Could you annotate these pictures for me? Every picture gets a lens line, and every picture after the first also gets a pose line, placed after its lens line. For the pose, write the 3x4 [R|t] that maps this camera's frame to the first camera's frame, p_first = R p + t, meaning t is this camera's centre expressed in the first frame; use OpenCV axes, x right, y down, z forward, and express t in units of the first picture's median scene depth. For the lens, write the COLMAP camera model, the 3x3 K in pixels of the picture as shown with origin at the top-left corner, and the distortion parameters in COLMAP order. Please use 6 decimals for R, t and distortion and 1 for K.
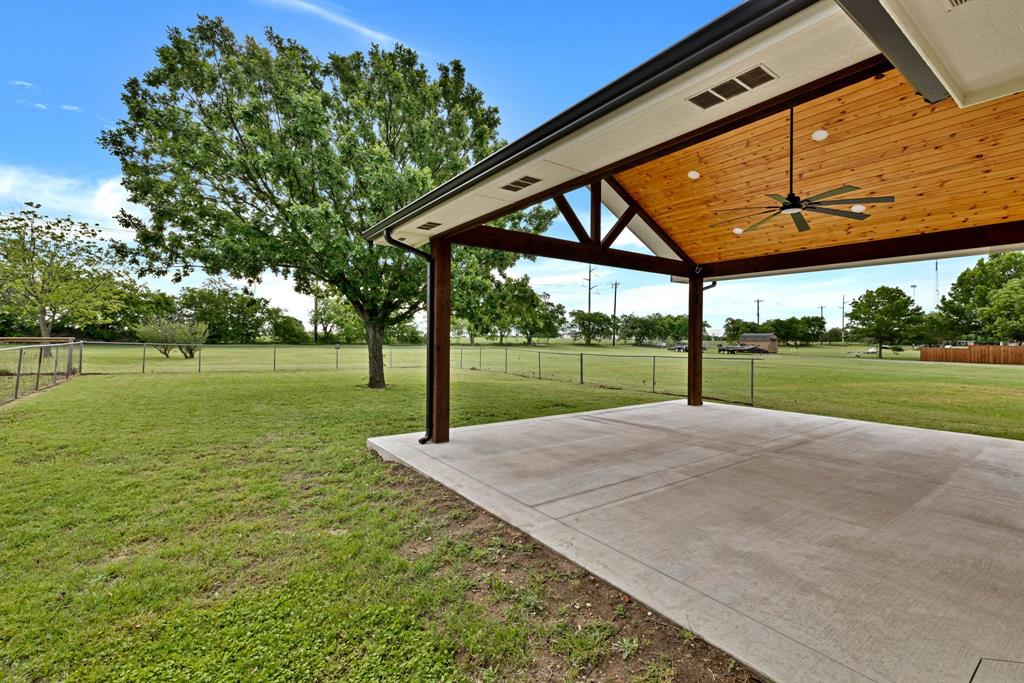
lens RADIAL K [[447.4, 0, 506.6], [0, 447.4, 340.1], [0, 0, 1]] dist [0.002285, 0.000107]
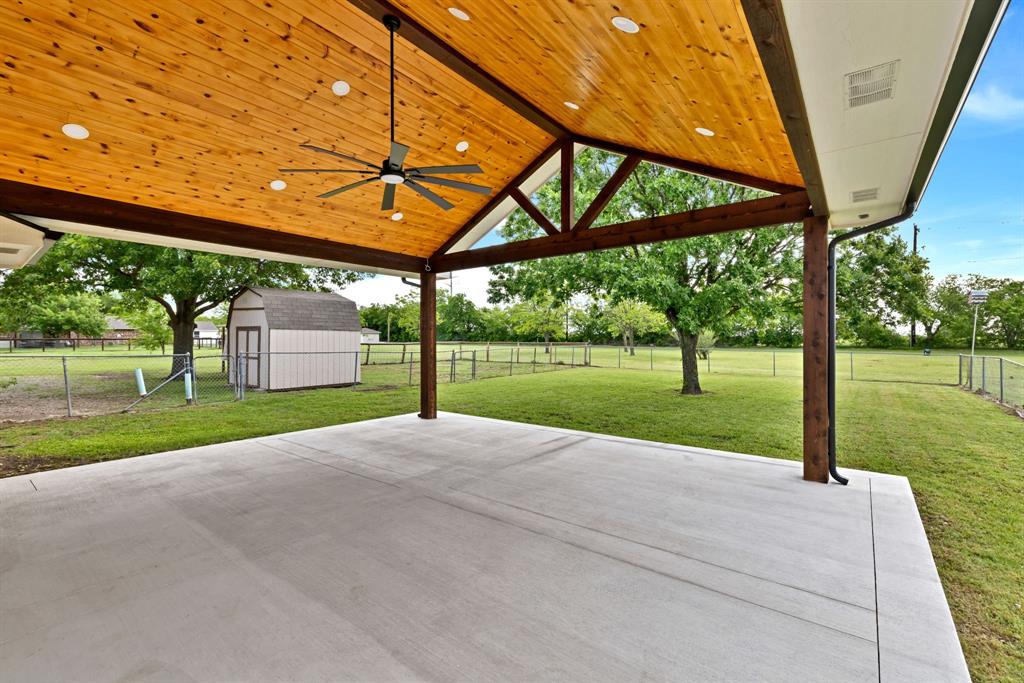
lens RADIAL K [[447.4, 0, 517.2], [0, 447.4, 337.6], [0, 0, 1]] dist [0.002285, 0.000107]
pose [[0.273220, -0.012703, -0.961868, 0.958084], [0.001105, 0.999916, -0.012892, -0.004770], [0.961951, 0.002460, 0.273211, 0.663395]]
